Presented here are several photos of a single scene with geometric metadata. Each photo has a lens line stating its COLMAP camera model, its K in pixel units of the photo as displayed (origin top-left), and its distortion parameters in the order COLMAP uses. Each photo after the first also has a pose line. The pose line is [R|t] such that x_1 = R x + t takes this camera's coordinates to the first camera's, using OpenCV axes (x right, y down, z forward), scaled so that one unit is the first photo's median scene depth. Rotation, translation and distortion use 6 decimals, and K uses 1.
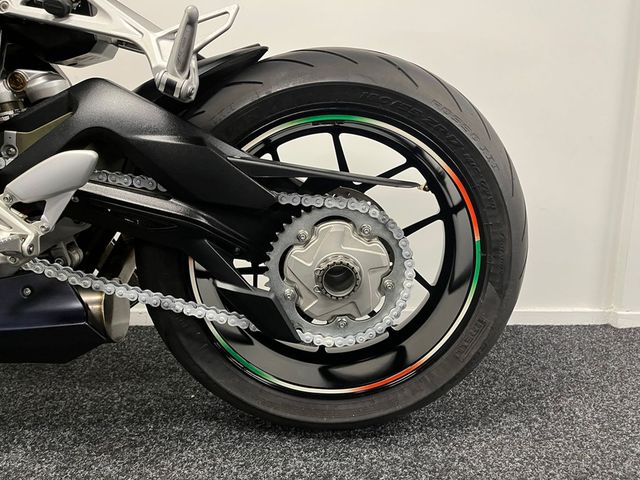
lens RADIAL K [[484.3, 0, 319.9], [0, 484.3, 242.1], [0, 0, 1]] dist [0.038039, -0.014478]
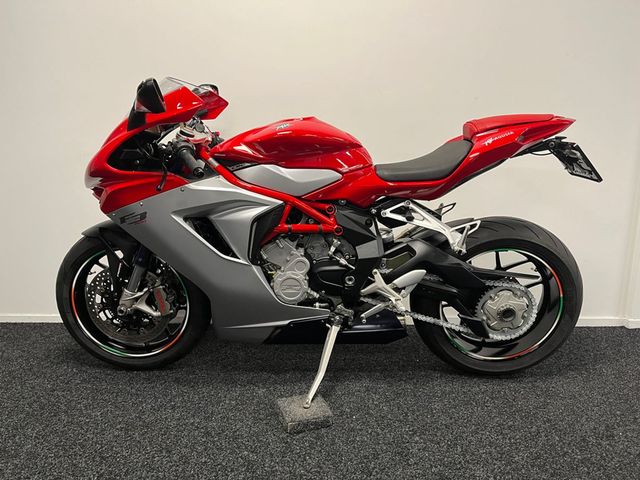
lens RADIAL K [[484.3, 0, 316.4], [0, 484.3, 239.2], [0, 0, 1]] dist [0.038039, -0.014478]
pose [[0.998553, -0.000037, -0.053782, -0.730778], [0.001626, 0.999563, 0.029504, -0.348448], [0.053757, -0.029548, 0.998117, -1.416422]]
